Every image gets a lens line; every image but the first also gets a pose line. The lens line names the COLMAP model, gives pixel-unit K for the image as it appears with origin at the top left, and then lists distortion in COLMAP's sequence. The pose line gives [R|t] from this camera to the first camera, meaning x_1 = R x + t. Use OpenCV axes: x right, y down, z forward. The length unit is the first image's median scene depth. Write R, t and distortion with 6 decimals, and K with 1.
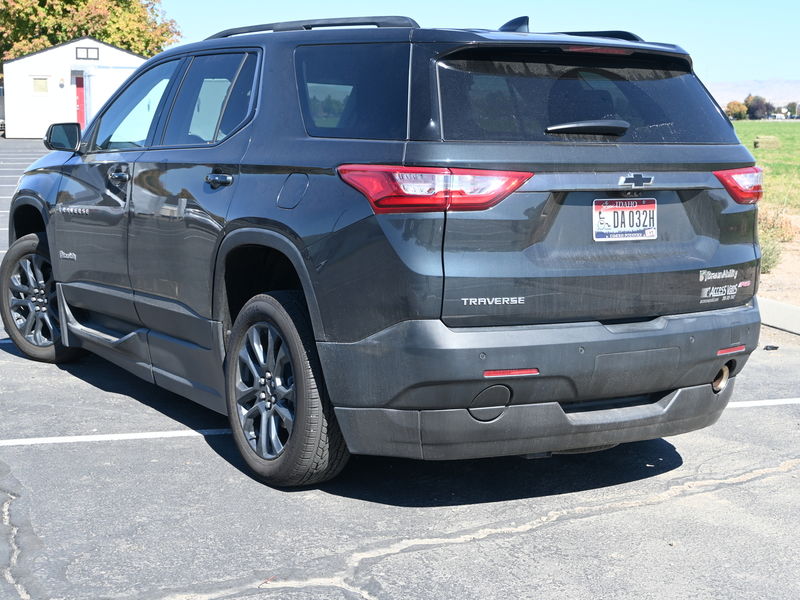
lens RADIAL K [[1440.4, 0, 400.0], [0, 1440.4, 300.0], [0, 0, 1]] dist [0.001156, 0.035164]
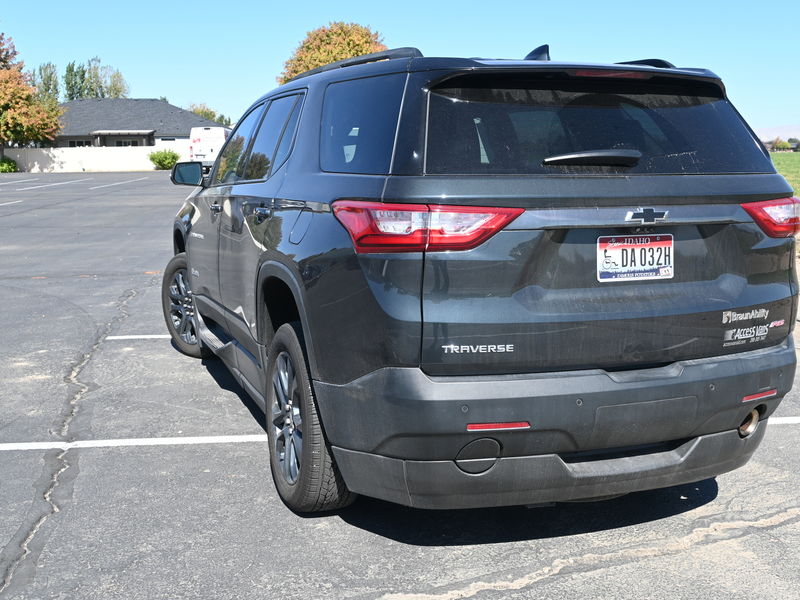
lens RADIAL K [[933.3, 0, 400.0], [0, 933.3, 300.0], [0, 0, 1]] dist [-0.014743, 0.006340]
pose [[0.980478, 0.012893, -0.196206, 0.125194], [-0.007554, 0.999581, 0.027932, -0.044121], [0.196484, -0.025905, 0.980165, 0.383643]]
